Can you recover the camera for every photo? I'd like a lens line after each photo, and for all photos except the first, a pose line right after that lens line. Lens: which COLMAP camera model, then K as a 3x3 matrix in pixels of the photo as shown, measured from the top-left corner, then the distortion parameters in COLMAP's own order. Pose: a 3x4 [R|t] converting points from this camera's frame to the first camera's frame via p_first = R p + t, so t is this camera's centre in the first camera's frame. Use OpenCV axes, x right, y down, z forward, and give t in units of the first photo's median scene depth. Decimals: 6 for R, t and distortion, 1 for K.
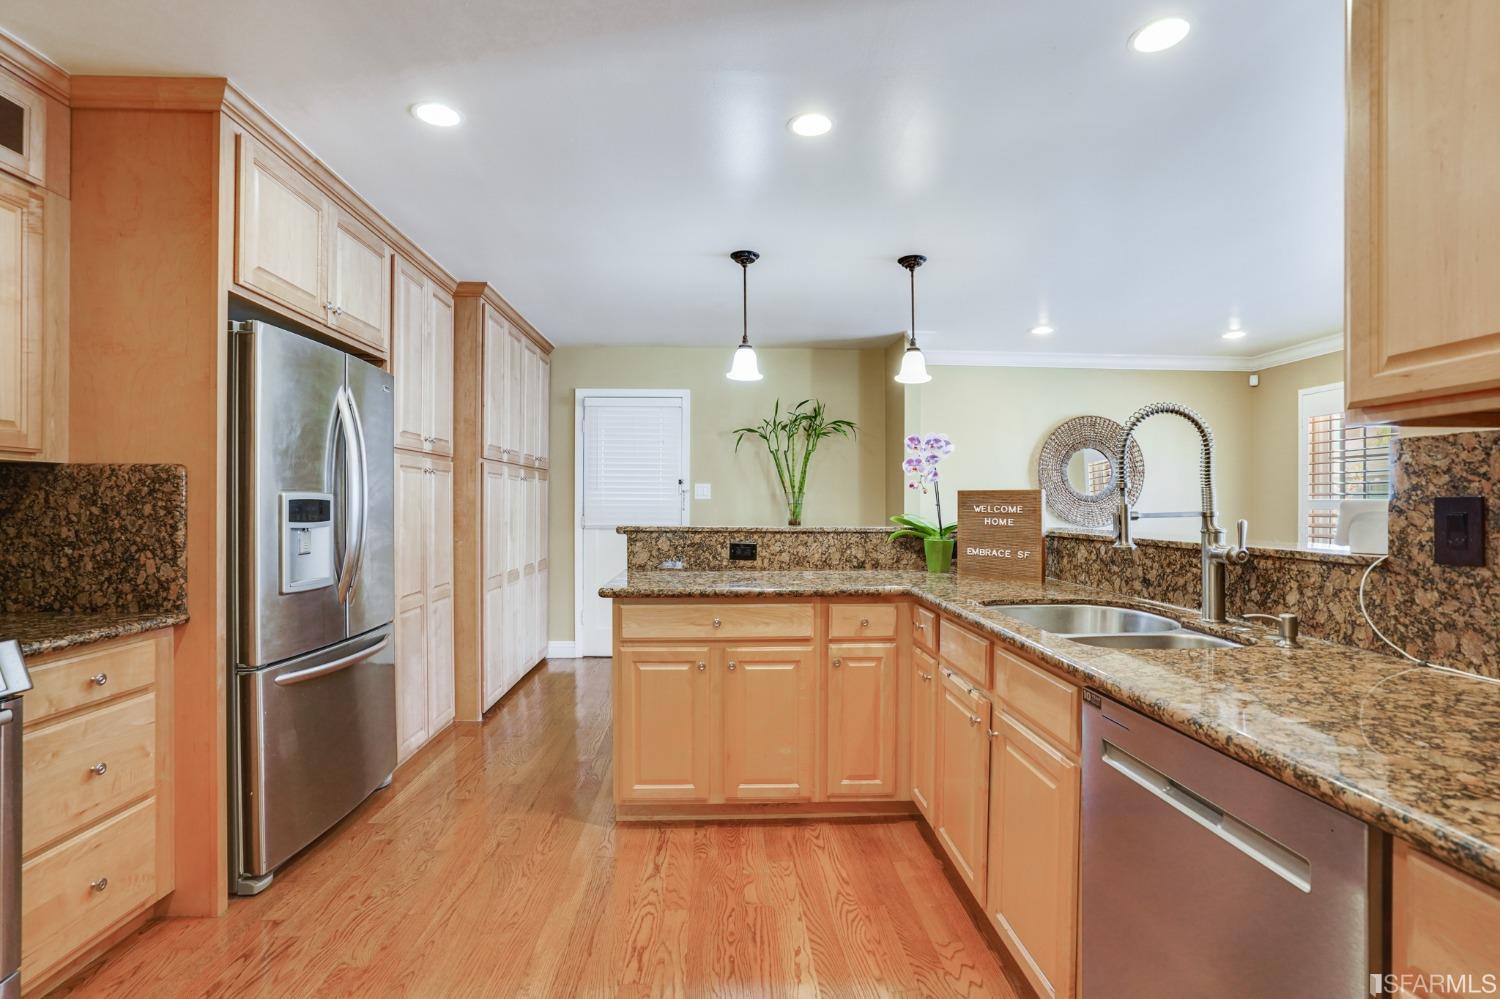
lens RADIAL K [[699.0, 0, 749.7], [0, 699.0, 507.4], [0, 0, 1]] dist [-0.033442, 0.013874]
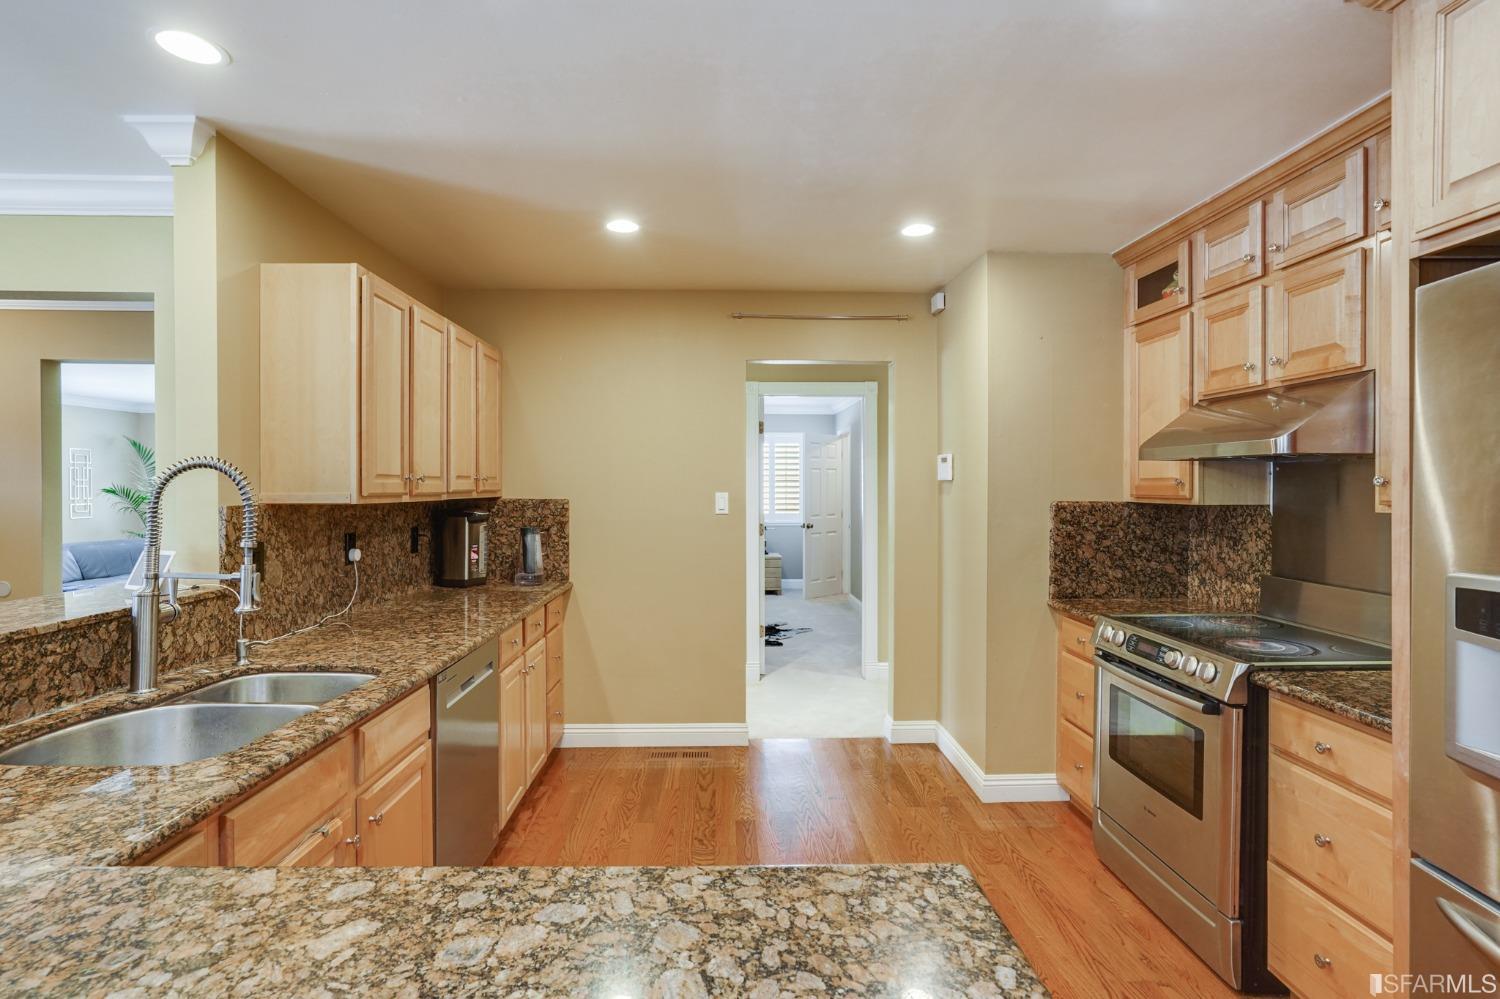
lens RADIAL K [[743.9, 0, 741.6], [0, 743.9, 483.9], [0, 0, 1]] dist [-0.010931, 0.008871]
pose [[-0.999768, -0.000334, 0.021558, -0.156089], [-0.000365, 0.999999, -0.001443, -0.114852], [-0.021557, -0.001450, -0.999767, 2.026896]]
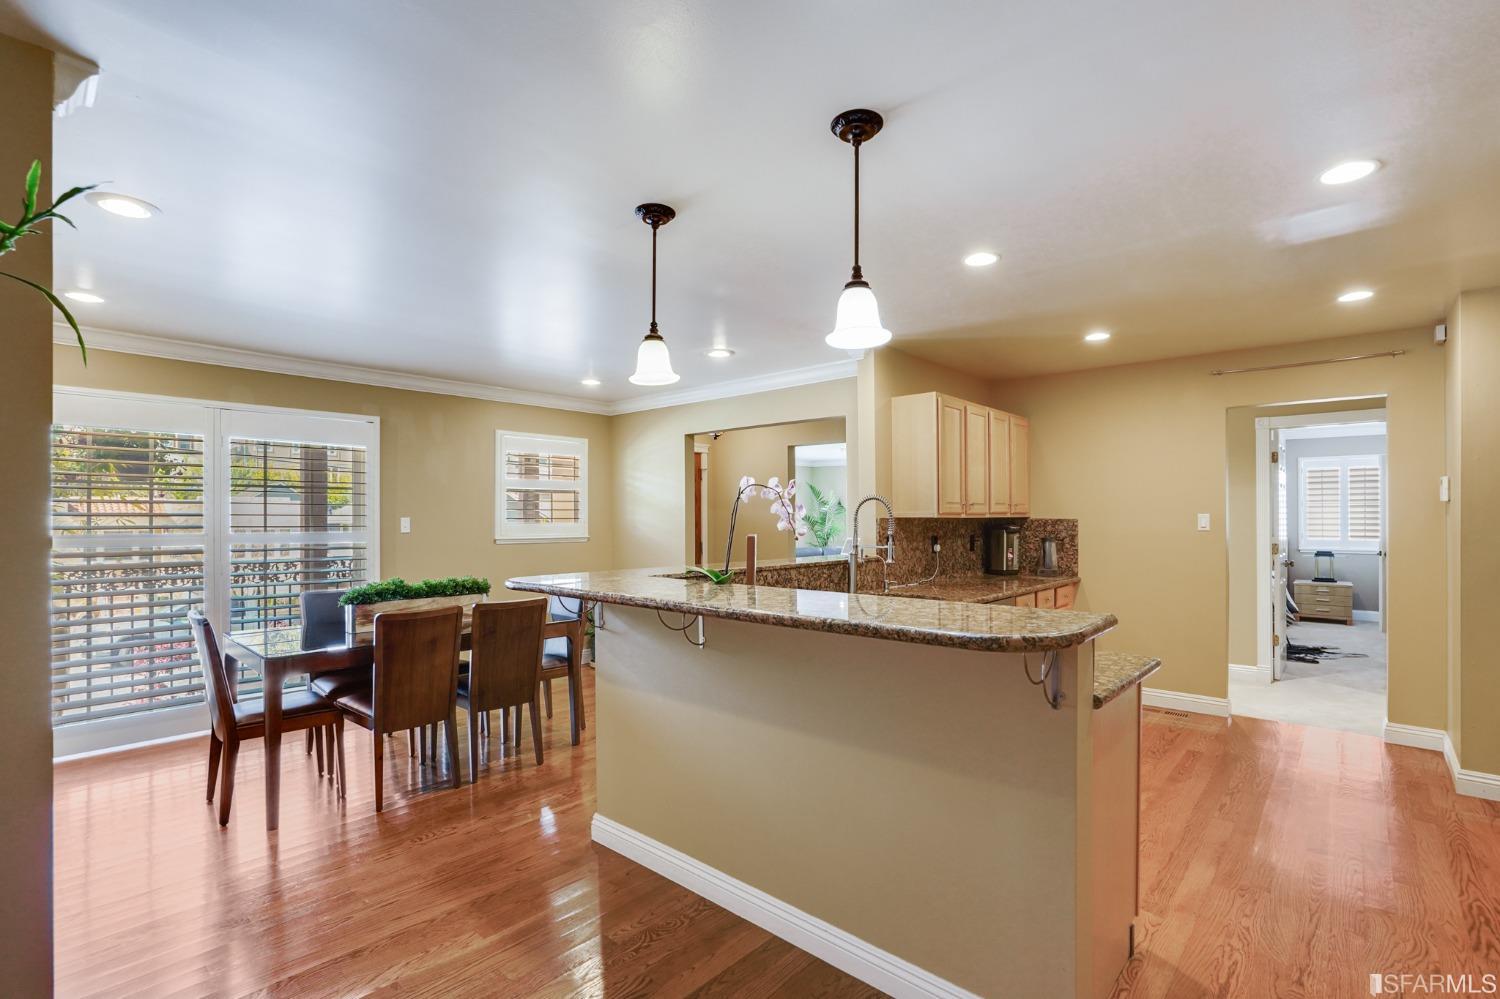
lens RADIAL K [[699.0, 0, 738.2], [0, 699.0, 510.4], [0, 0, 1]] dist [-0.033442, 0.013874]
pose [[-0.700090, 0.004827, 0.714039, -0.673222], [0.001198, 0.999984, -0.005586, -0.093031], [-0.714054, -0.003055, -0.700084, 2.876467]]
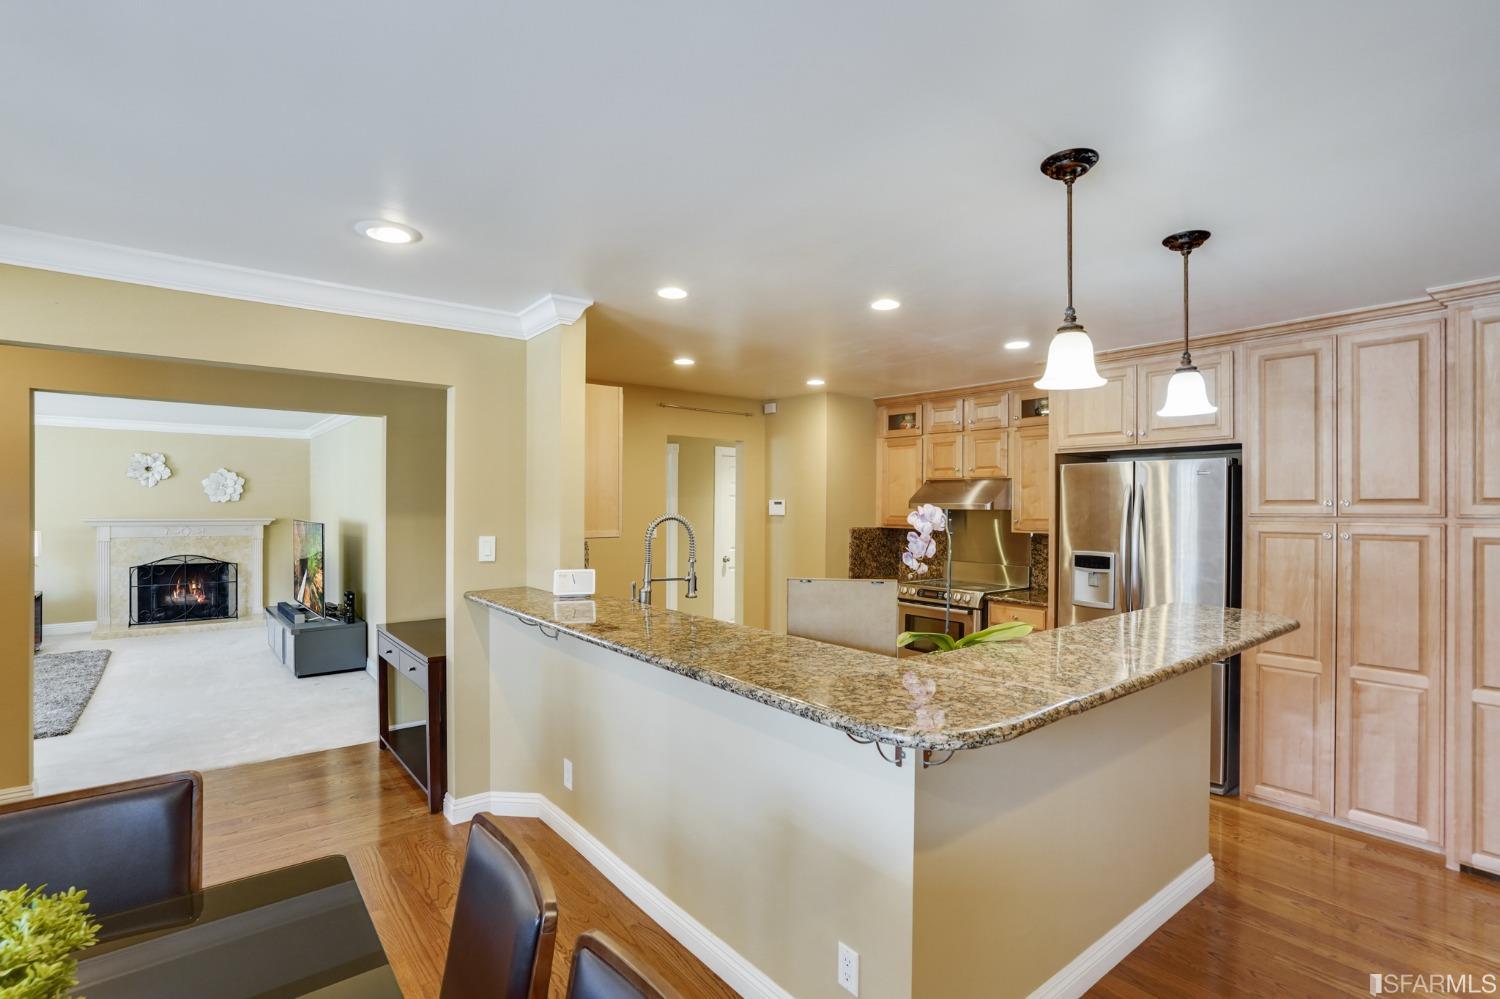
lens RADIAL K [[718.8, 0, 742.9], [0, 718.8, 508.7], [0, 0, 1]] dist [-0.004247, -0.000482]
pose [[-0.801447, 0.004103, -0.598052, 1.514526], [-0.000092, 0.999976, 0.006984, -0.186402], [0.598066, 0.005653, -0.801427, 2.558900]]
